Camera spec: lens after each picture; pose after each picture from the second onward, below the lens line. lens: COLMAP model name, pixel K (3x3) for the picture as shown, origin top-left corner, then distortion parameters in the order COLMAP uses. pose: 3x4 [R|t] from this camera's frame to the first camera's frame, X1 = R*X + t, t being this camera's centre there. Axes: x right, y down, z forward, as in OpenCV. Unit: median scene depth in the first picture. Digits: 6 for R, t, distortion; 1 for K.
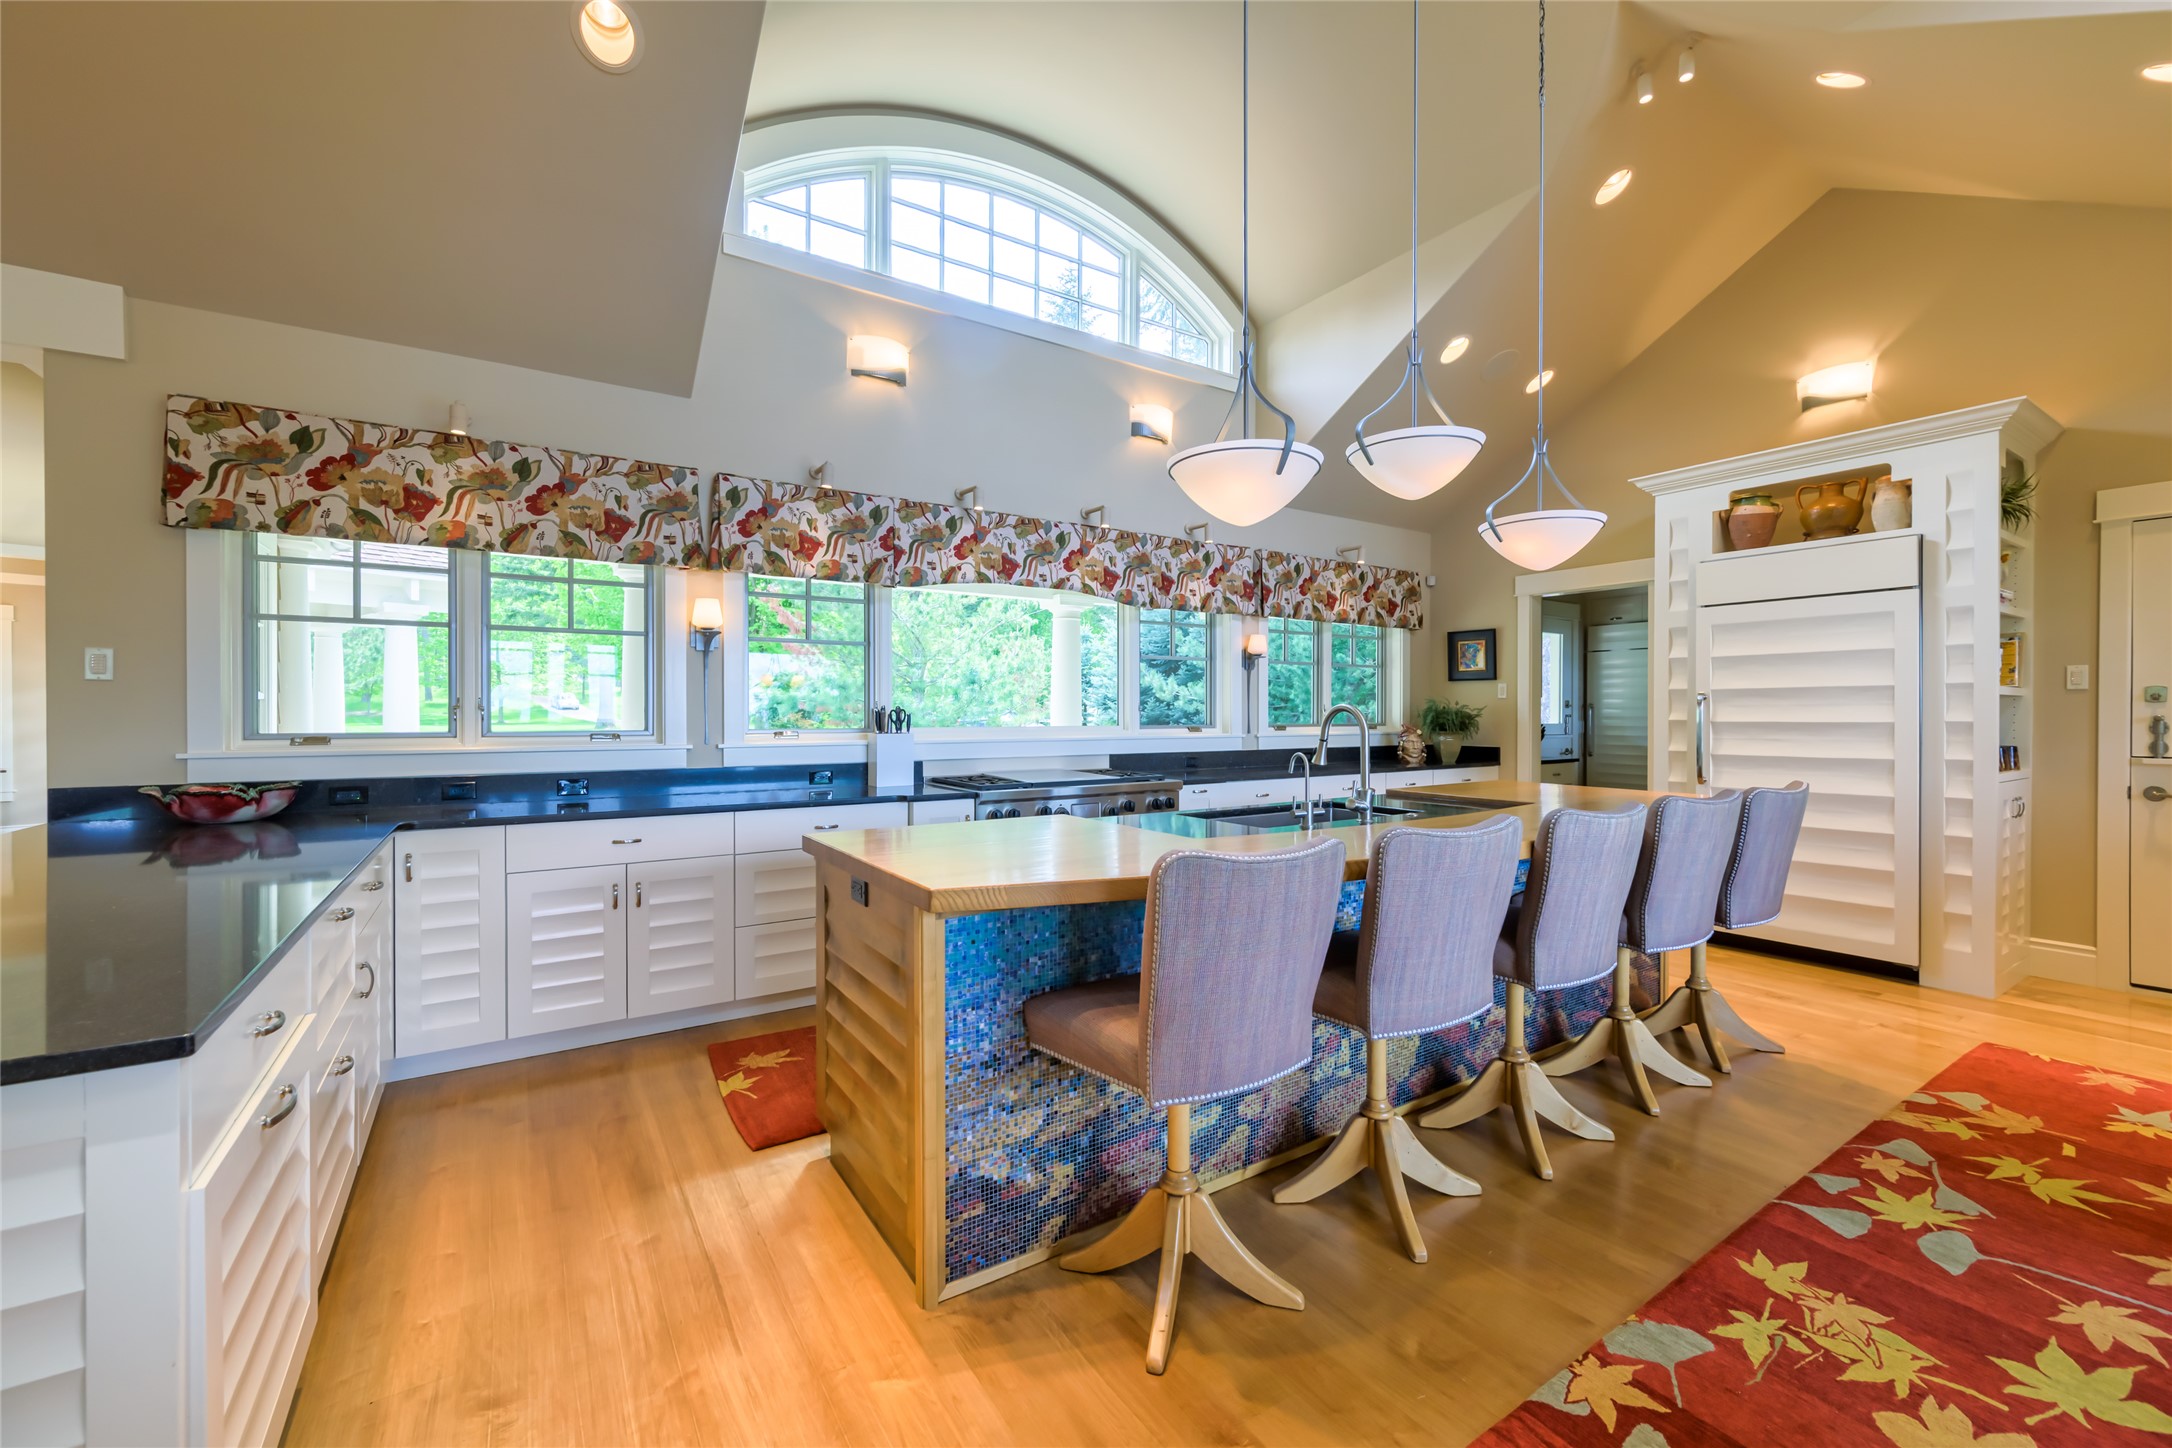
lens RADIAL K [[874.9, 0, 1100.3], [0, 874.9, 726.2], [0, 0, 1]] dist [-0.000821, 0.000621]
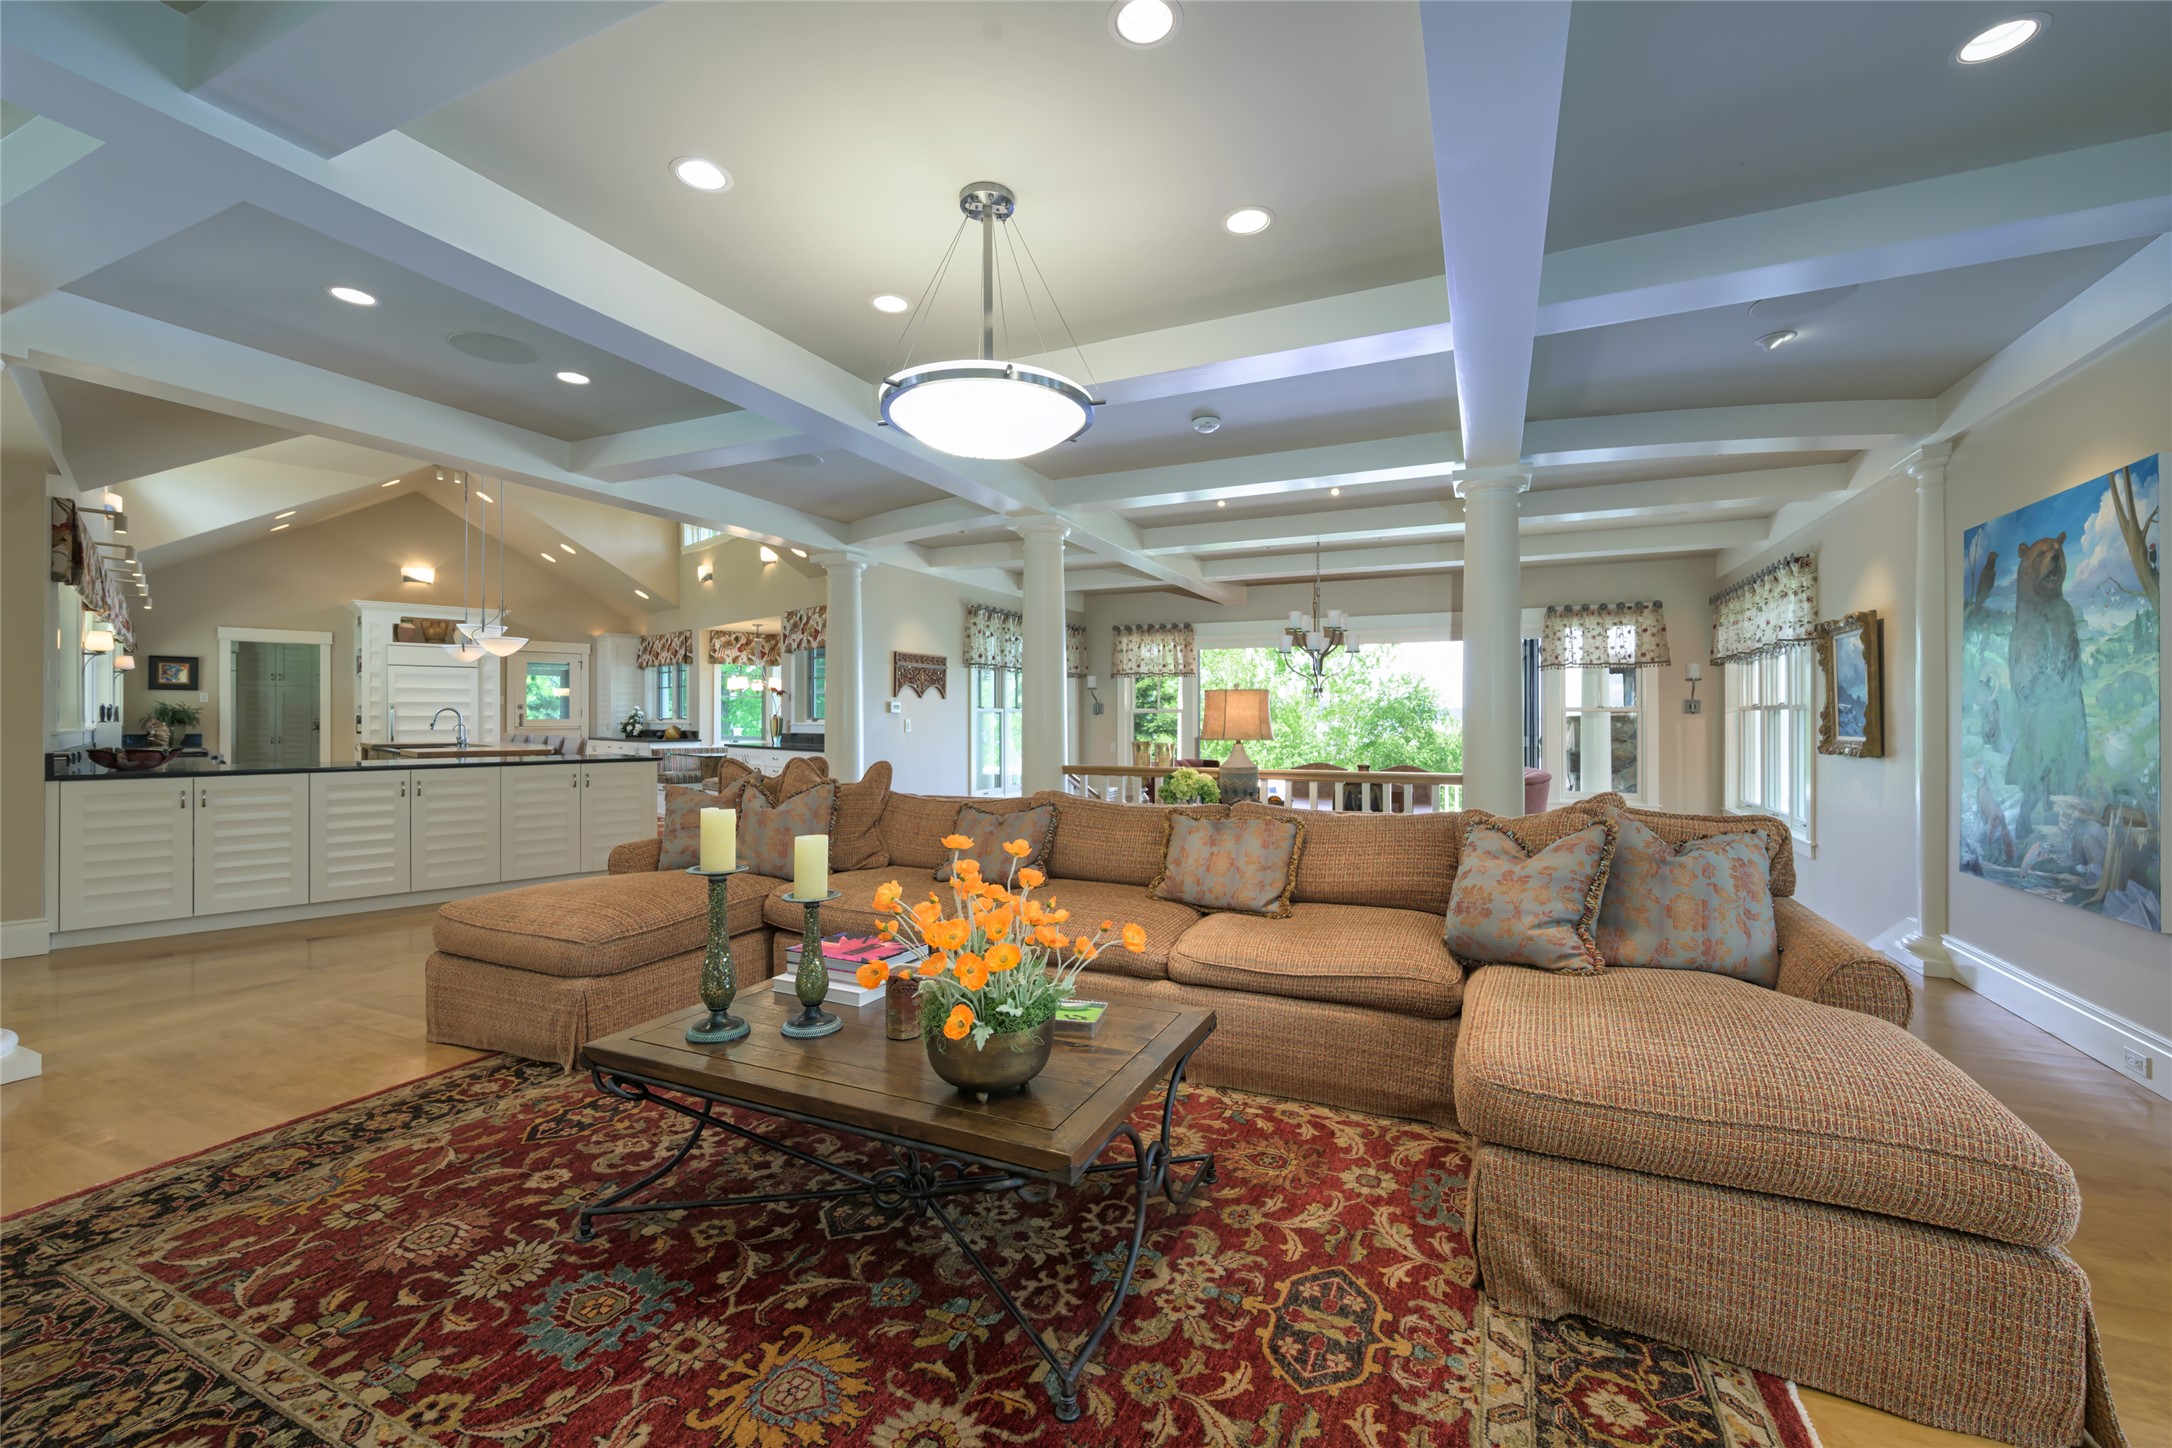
lens RADIAL K [[874.9, 0, 1097.3], [0, 874.9, 719.2], [0, 0, 1]] dist [-0.000821, 0.000621]
pose [[-0.215725, -0.000590, 0.976454, -1.995169], [0.015190, 0.999877, 0.003960, 0.022228], [-0.976336, 0.015686, -0.215689, -0.296038]]
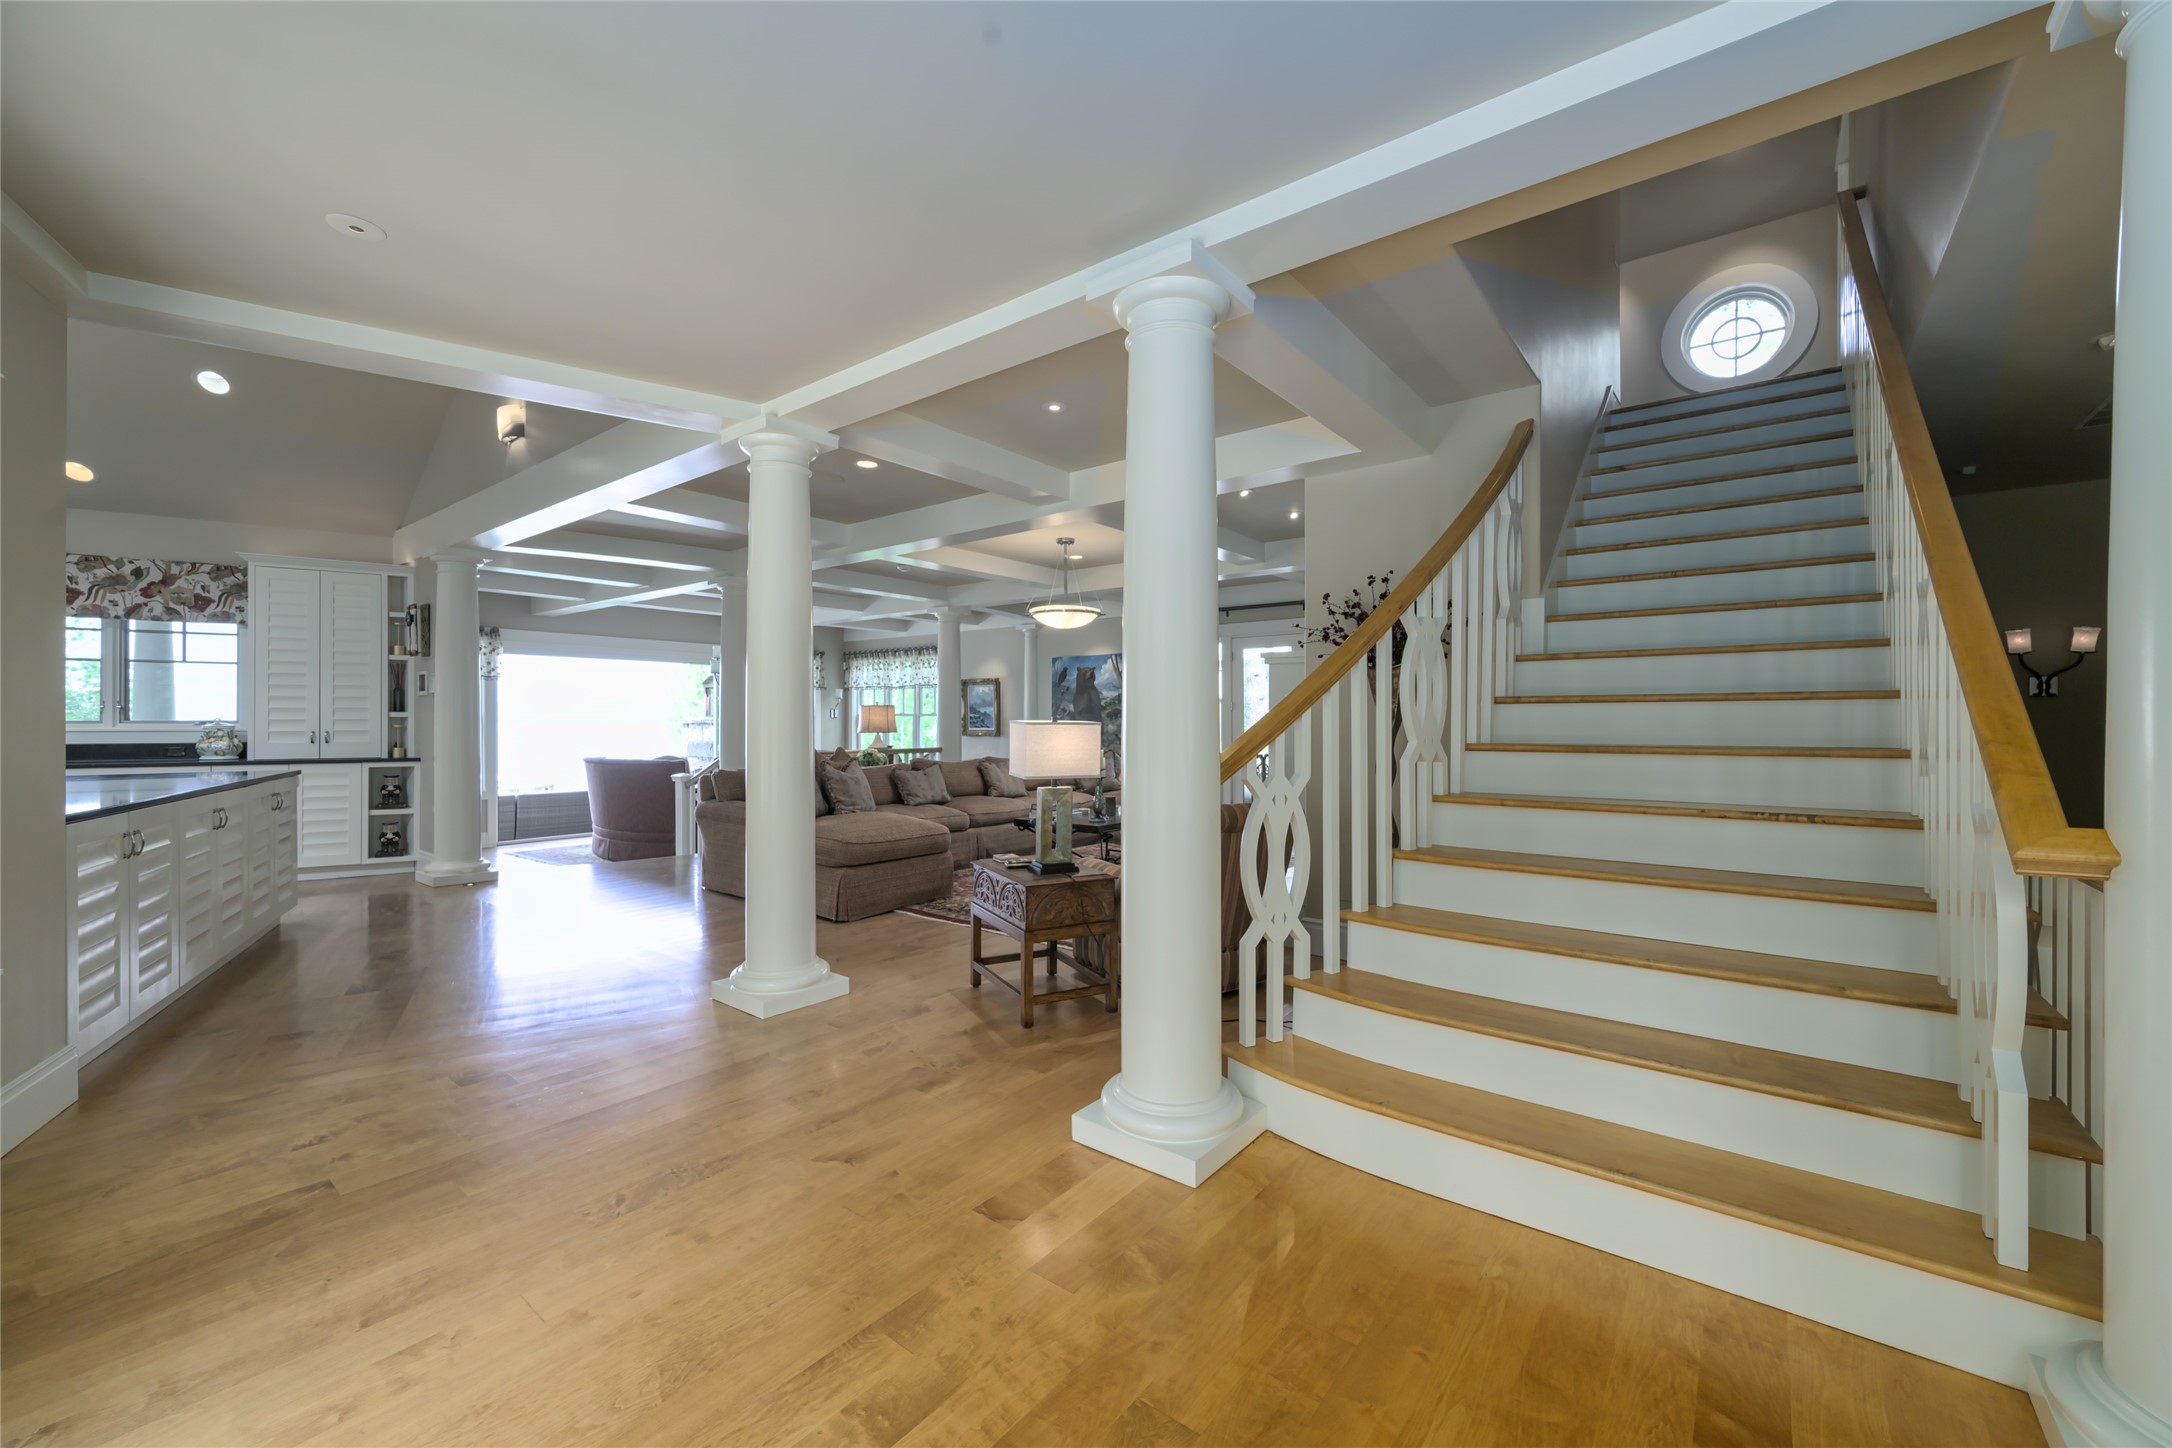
lens RADIAL K [[874.9, 0, 1096.4], [0, 874.9, 712.2], [0, 0, 1]] dist [-0.000821, 0.000621]
pose [[-0.999901, 0.000176, 0.014065, -1.521993], [0.000346, 0.999927, 0.012075, -0.014957], [-0.014061, 0.012079, -0.999828, 1.260023]]
